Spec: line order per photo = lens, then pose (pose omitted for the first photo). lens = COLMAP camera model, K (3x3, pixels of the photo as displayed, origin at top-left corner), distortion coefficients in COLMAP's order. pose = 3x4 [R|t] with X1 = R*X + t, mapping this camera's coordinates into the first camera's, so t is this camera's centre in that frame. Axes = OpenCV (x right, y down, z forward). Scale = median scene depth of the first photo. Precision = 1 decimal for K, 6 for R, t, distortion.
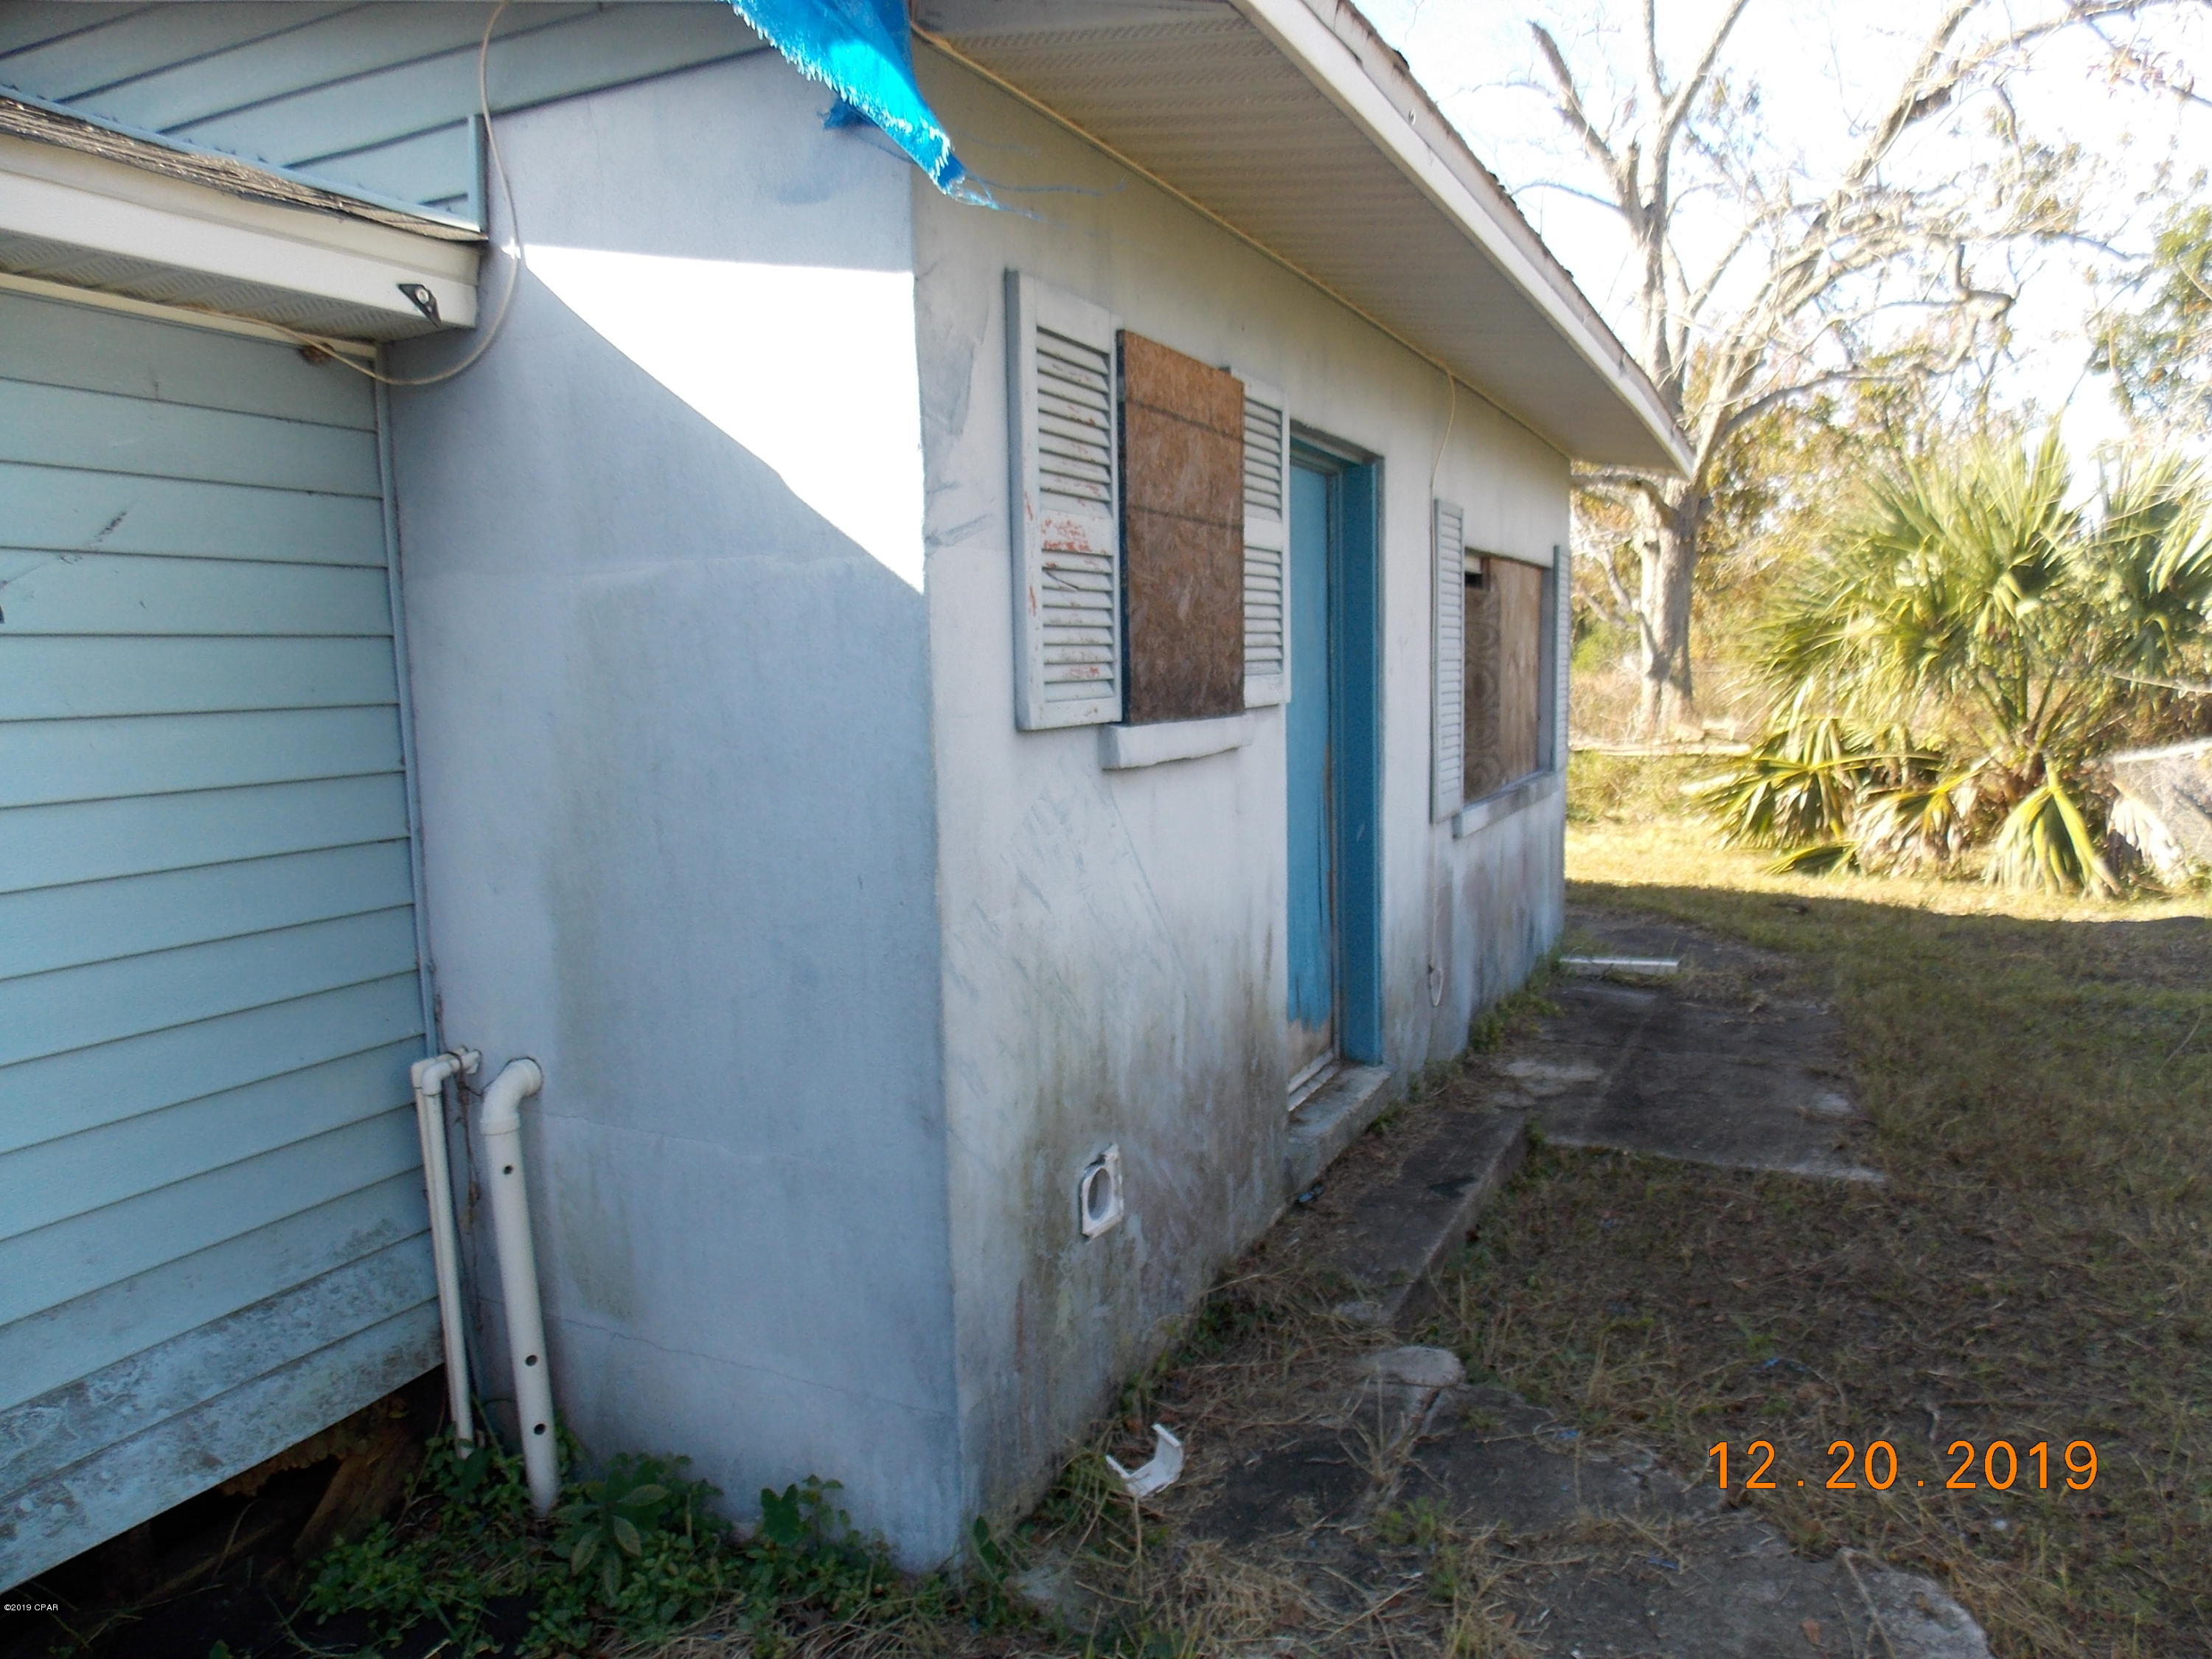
lens RADIAL K [[1489.5, 0, 1098.7], [0, 1489.5, 821.4], [0, 0, 1]] dist [0.007554, 0.000452]
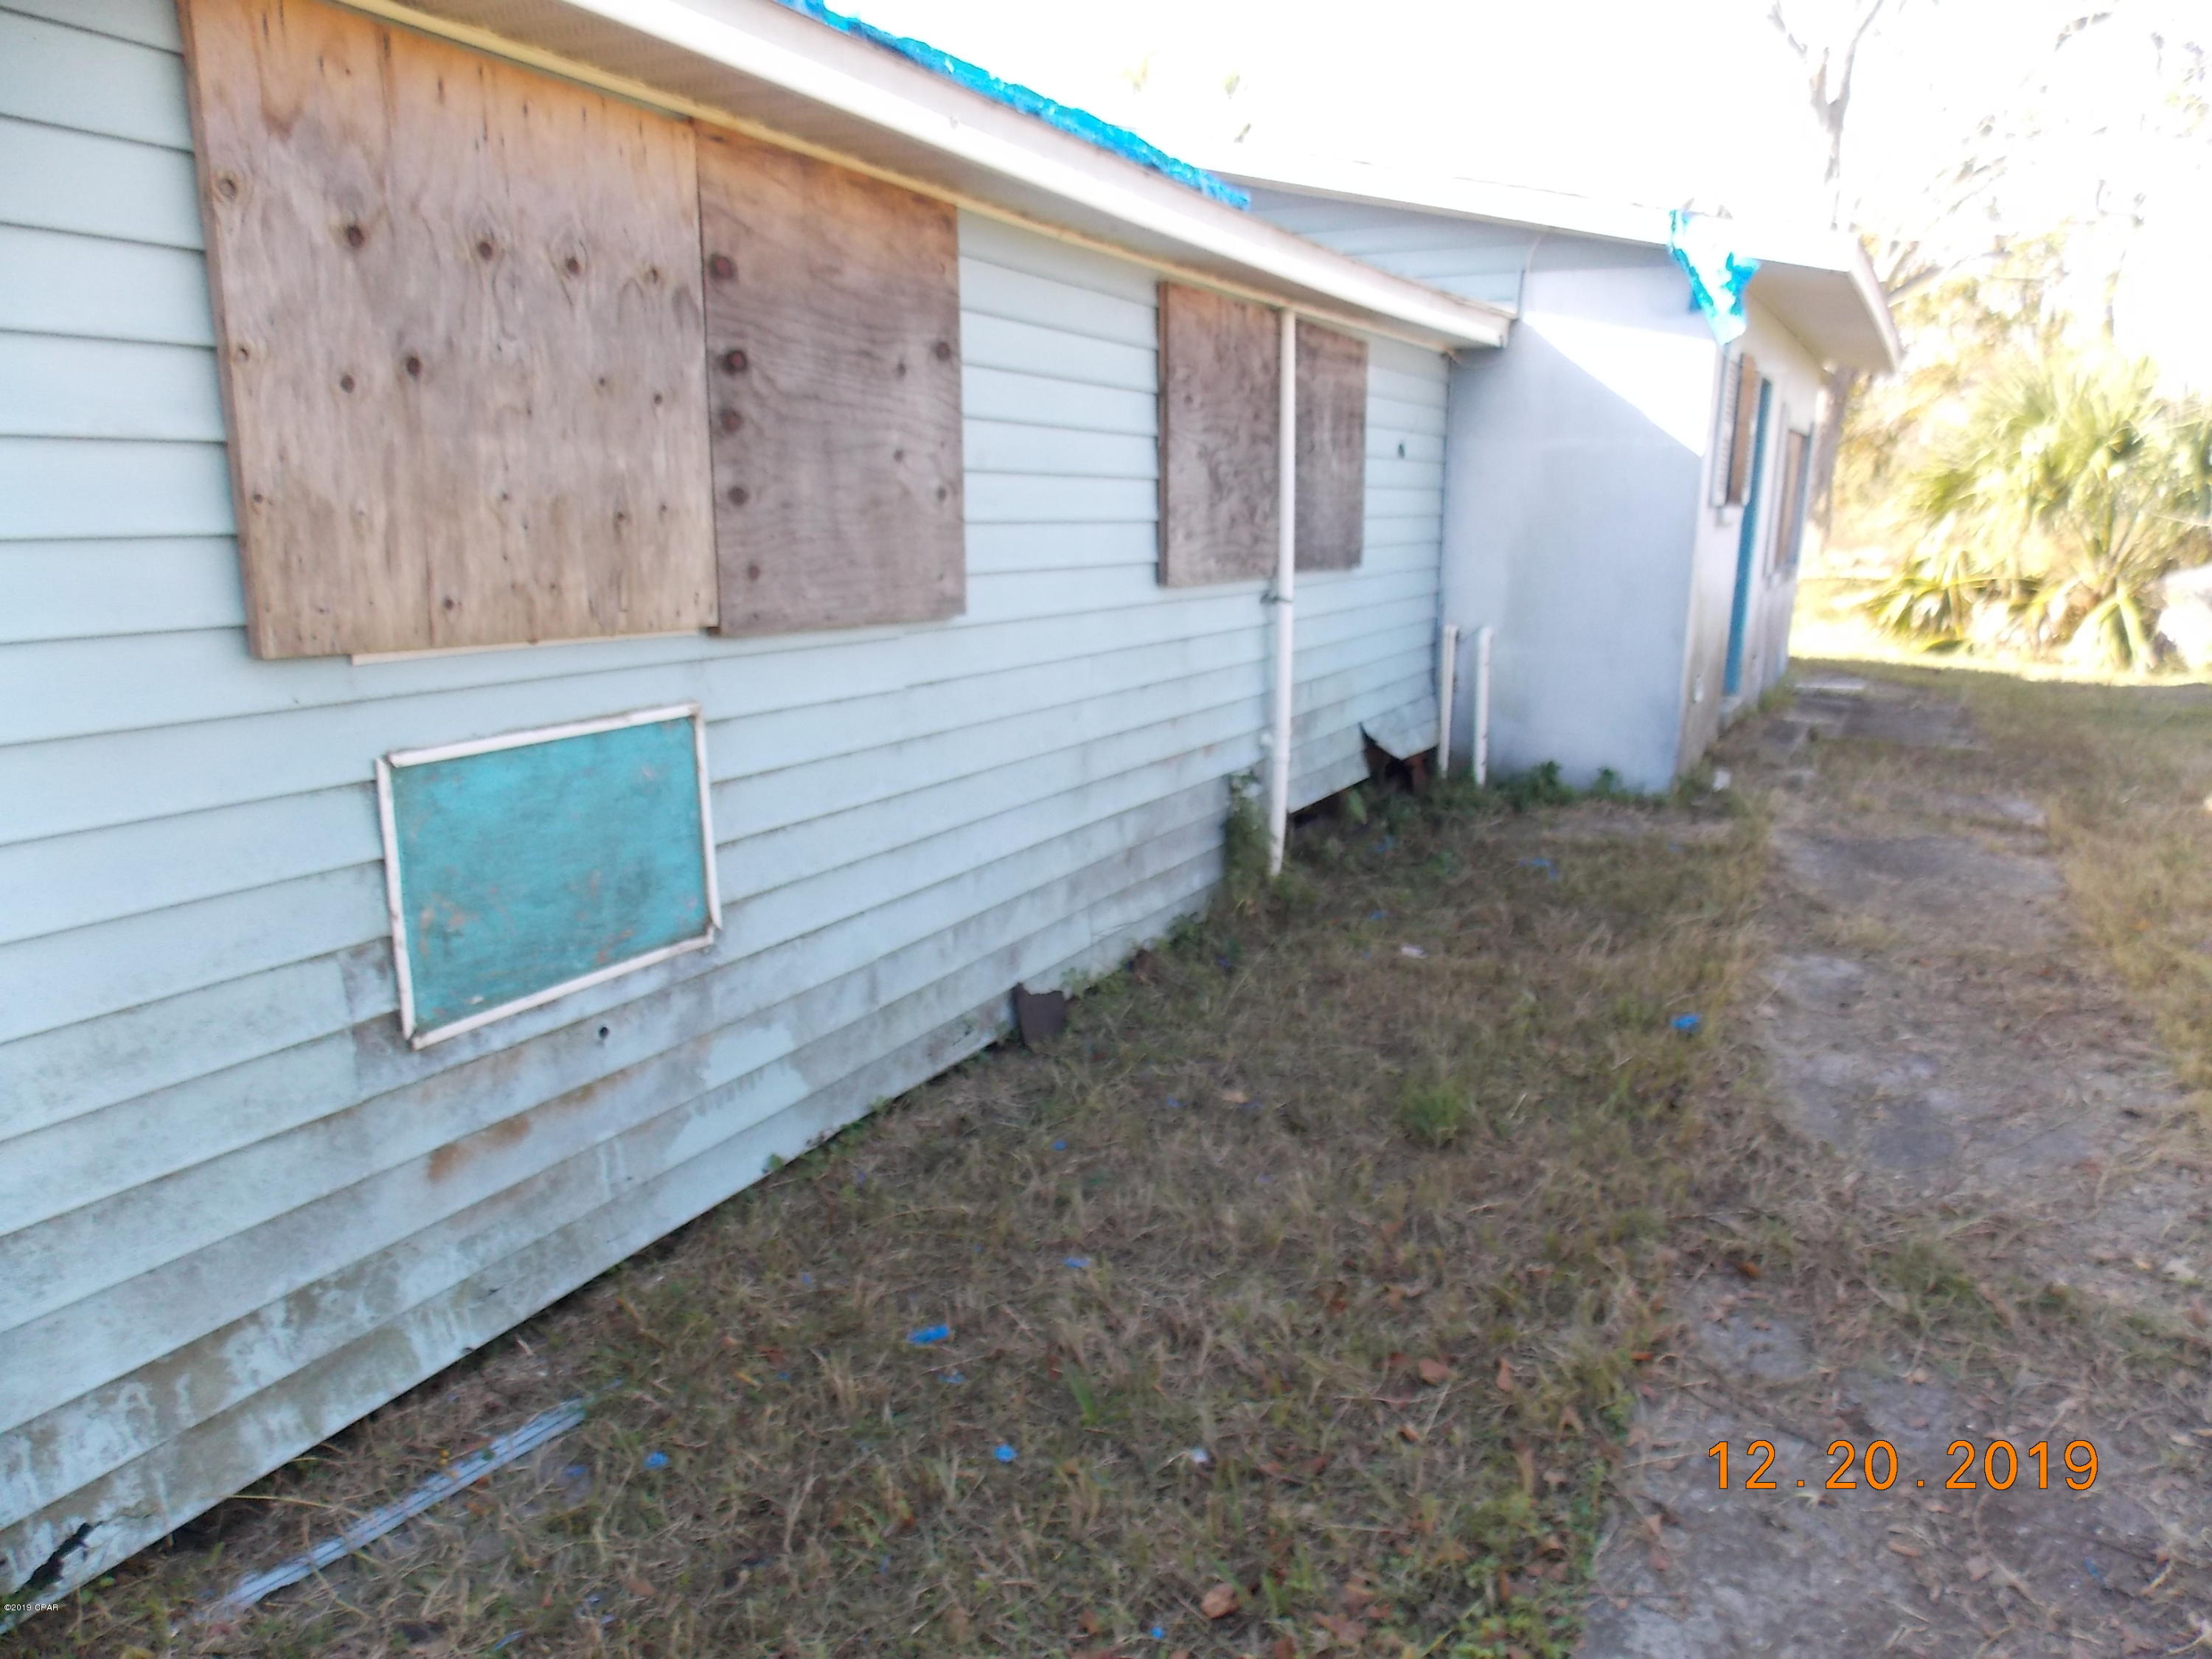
lens RADIAL K [[1489.5, 0, 1098.7], [0, 1489.5, 821.4], [0, 0, 1]] dist [0.007554, 0.000452]
pose [[0.998280, 0.043682, -0.039090, -0.242925], [-0.039060, 0.992934, 0.112058, 0.059435], [0.043709, -0.110339, 0.992932, -0.434475]]
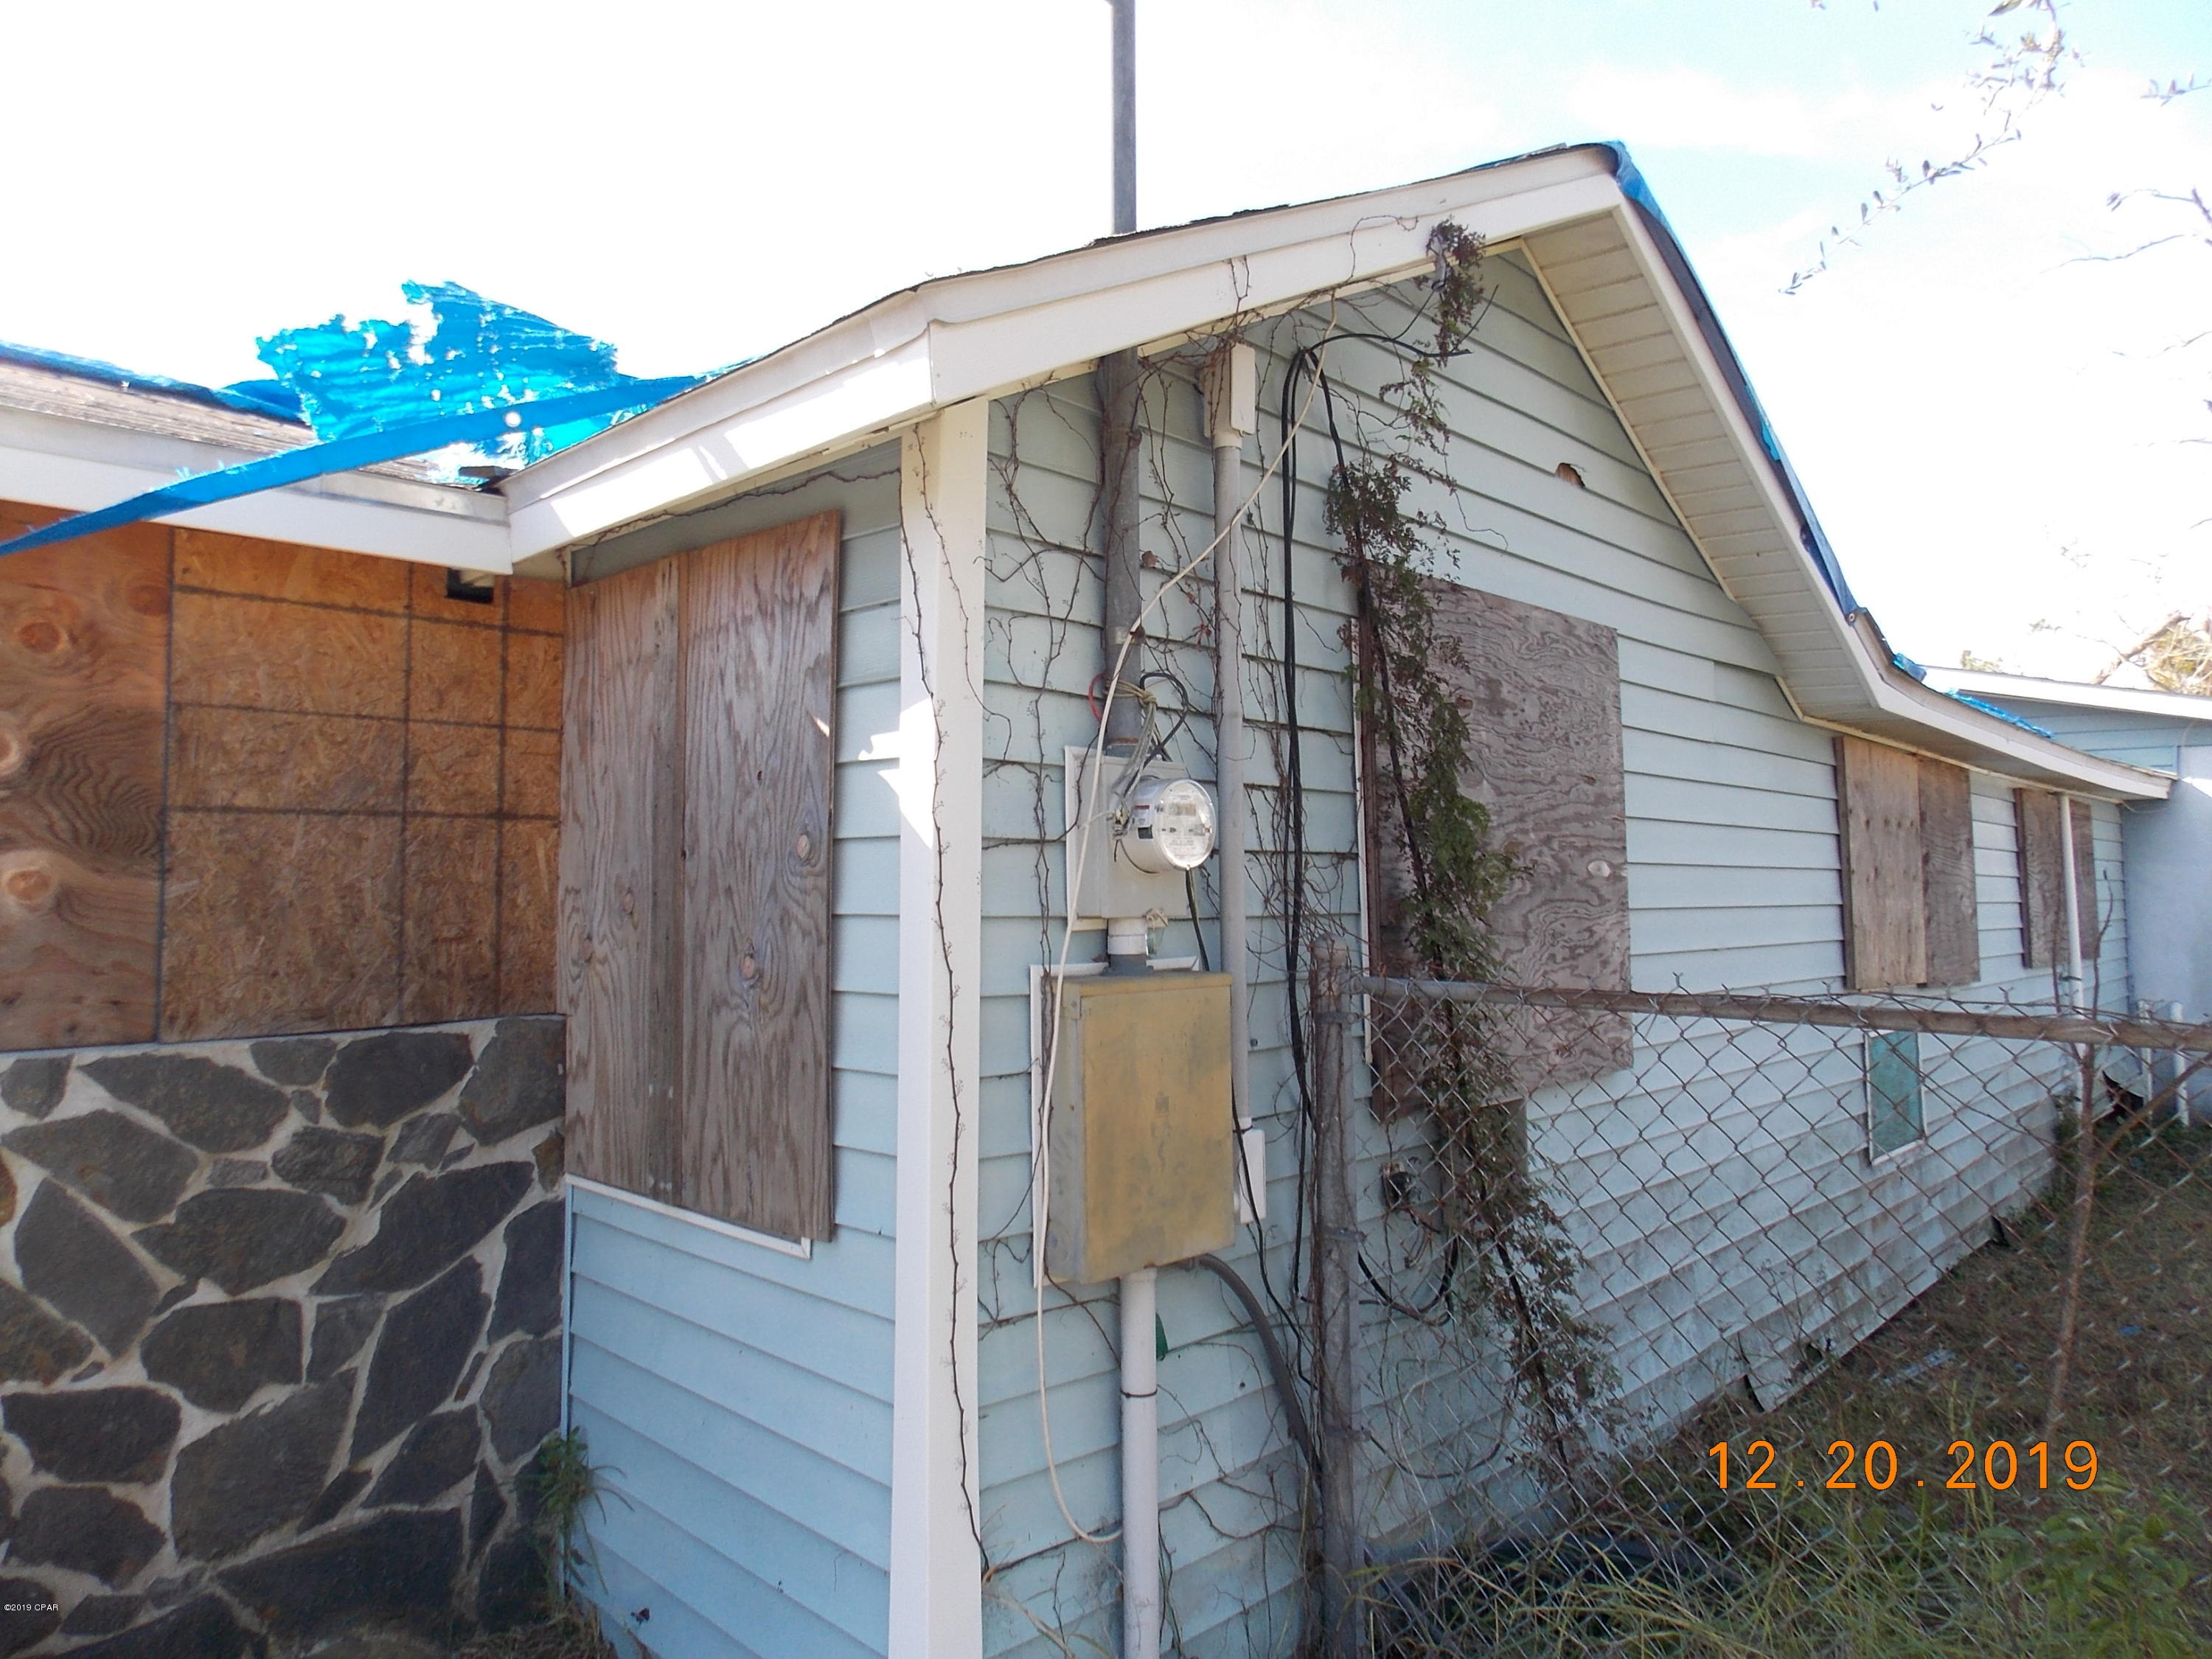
lens RADIAL K [[1489.5, 0, 1098.7], [0, 1489.5, 821.4], [0, 0, 1]] dist [0.007554, 0.000452]
pose [[0.958174, 0.009775, -0.286020, -0.456843], [-0.051471, 0.989006, -0.138628, 0.090252], [0.281521, 0.147551, 0.948143, -0.782326]]
